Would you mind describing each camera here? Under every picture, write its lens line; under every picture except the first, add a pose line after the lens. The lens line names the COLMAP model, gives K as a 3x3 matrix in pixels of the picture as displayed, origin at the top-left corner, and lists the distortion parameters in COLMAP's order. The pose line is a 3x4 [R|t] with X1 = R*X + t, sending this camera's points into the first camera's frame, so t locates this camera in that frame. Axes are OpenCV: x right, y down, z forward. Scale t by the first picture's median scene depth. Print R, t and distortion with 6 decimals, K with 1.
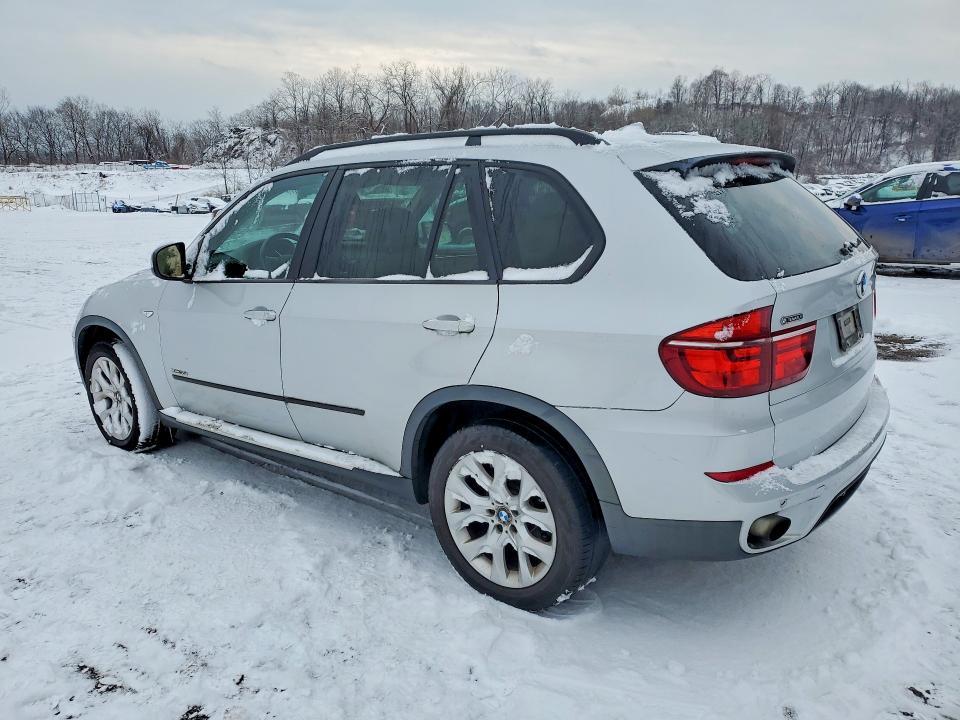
lens RADIAL K [[769.6, 0, 477.5], [0, 769.6, 361.0], [0, 0, 1]] dist [0.036075, -0.008050]
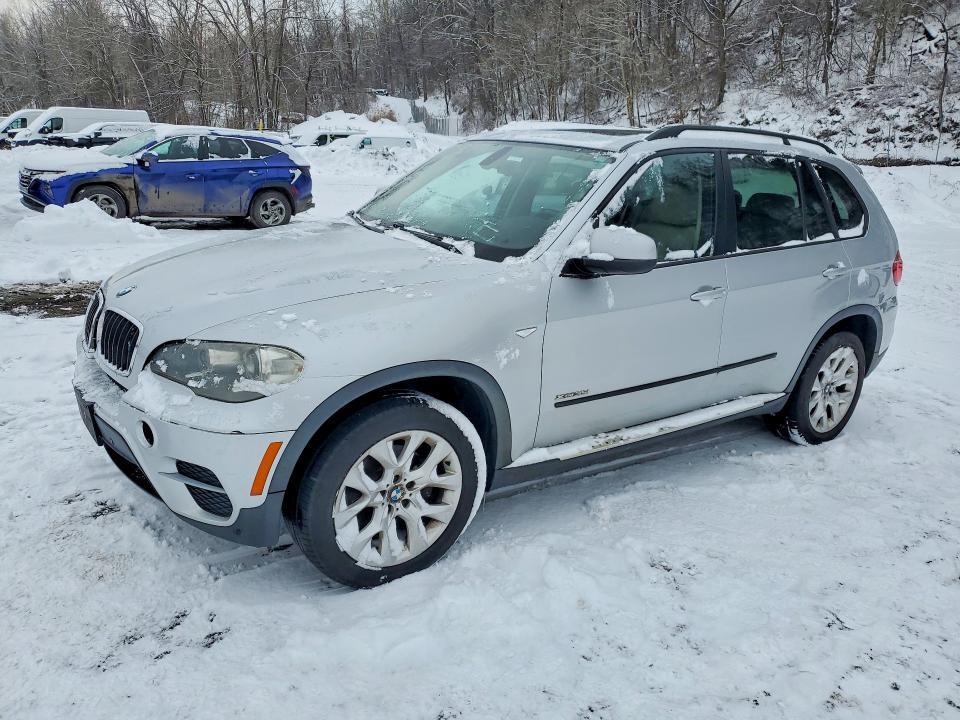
lens RADIAL K [[769.6, 0, 477.7], [0, 769.6, 359.2], [0, 0, 1]] dist [0.036075, -0.008050]
pose [[0.223915, -0.210871, 0.951523, -0.448132], [0.146880, 0.972463, 0.180947, -0.068907], [-0.963477, 0.099243, 0.248722, 0.355429]]
